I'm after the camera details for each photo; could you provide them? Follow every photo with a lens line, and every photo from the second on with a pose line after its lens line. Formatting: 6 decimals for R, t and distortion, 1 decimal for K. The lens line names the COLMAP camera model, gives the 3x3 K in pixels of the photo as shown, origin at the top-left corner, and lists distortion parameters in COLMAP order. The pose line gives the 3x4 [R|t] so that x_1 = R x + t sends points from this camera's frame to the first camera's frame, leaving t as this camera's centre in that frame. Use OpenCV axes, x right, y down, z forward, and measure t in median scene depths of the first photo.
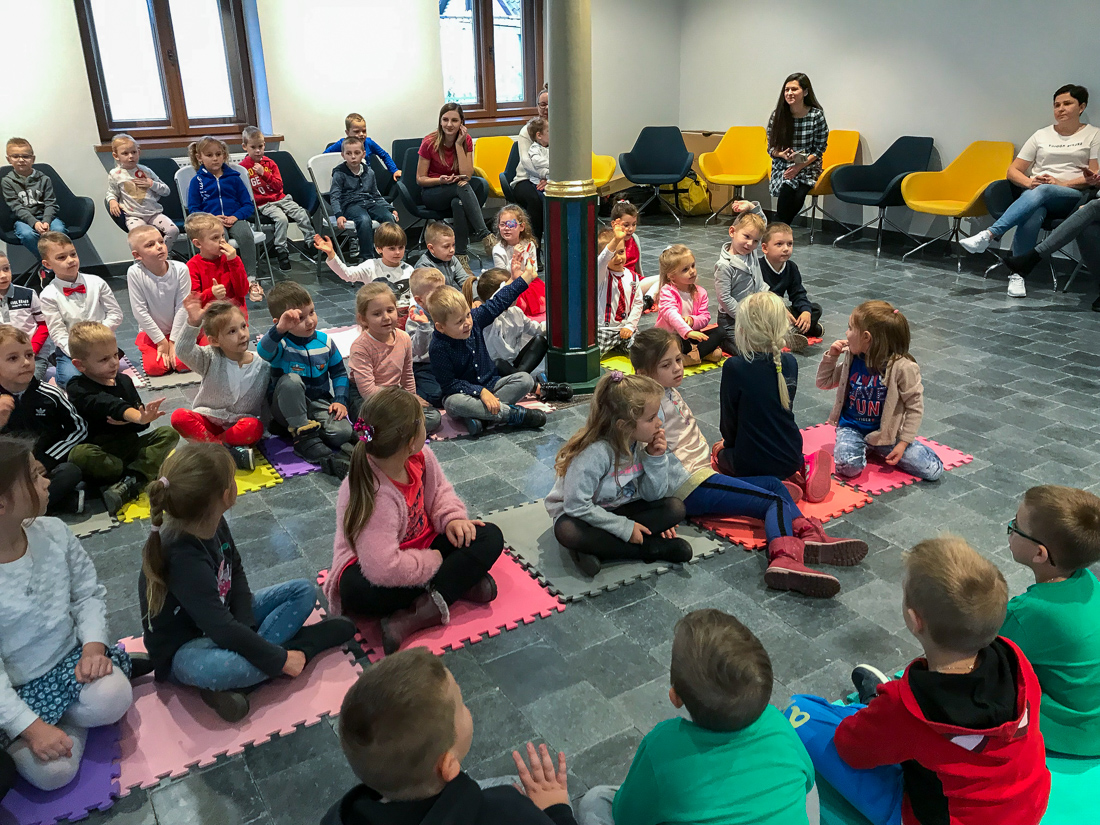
lens RADIAL K [[902.3, 0, 545.7], [0, 902.3, 413.3], [0, 0, 1]] dist [0.003103, 0.011320]
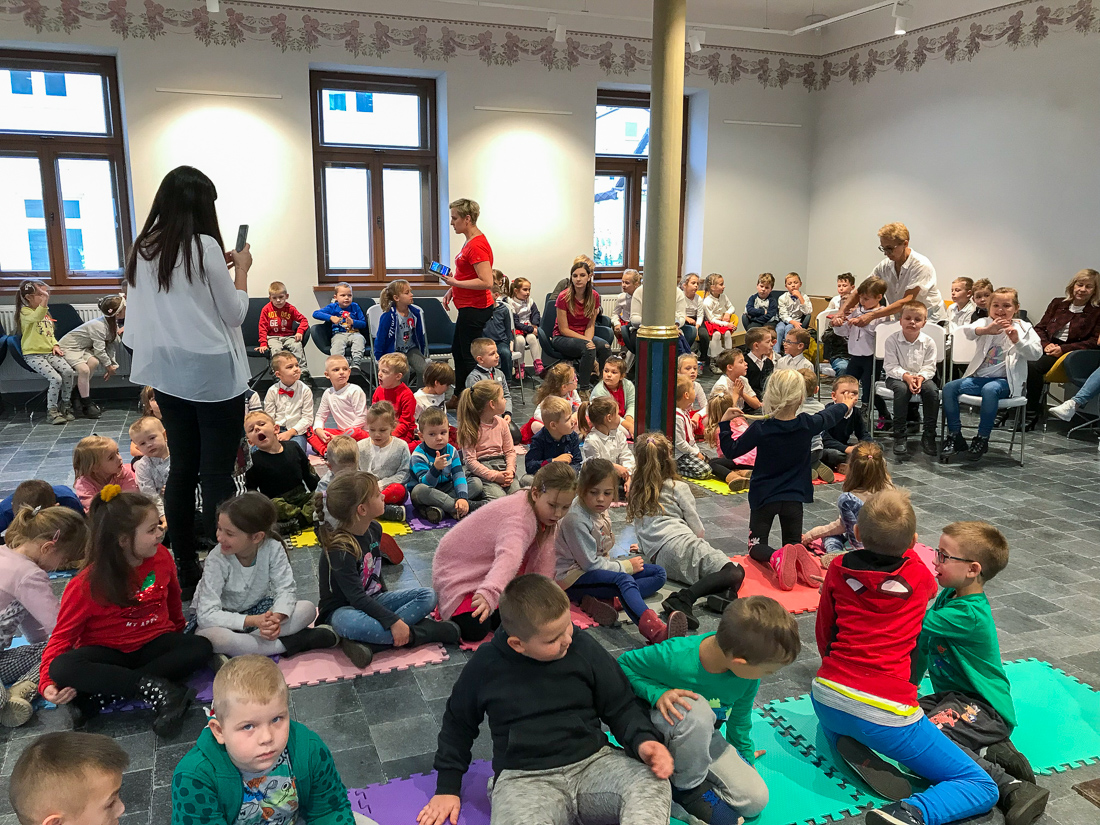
lens RADIAL K [[892.6, 0, 540.8], [0, 892.6, 408.2], [0, 0, 1]] dist [0.016693, -0.009569]
pose [[0.979731, 0.067536, -0.188592, 0.103413], [-0.098701, 0.981991, -0.161093, 0.071062], [0.174316, 0.176442, 0.968753, -0.214823]]
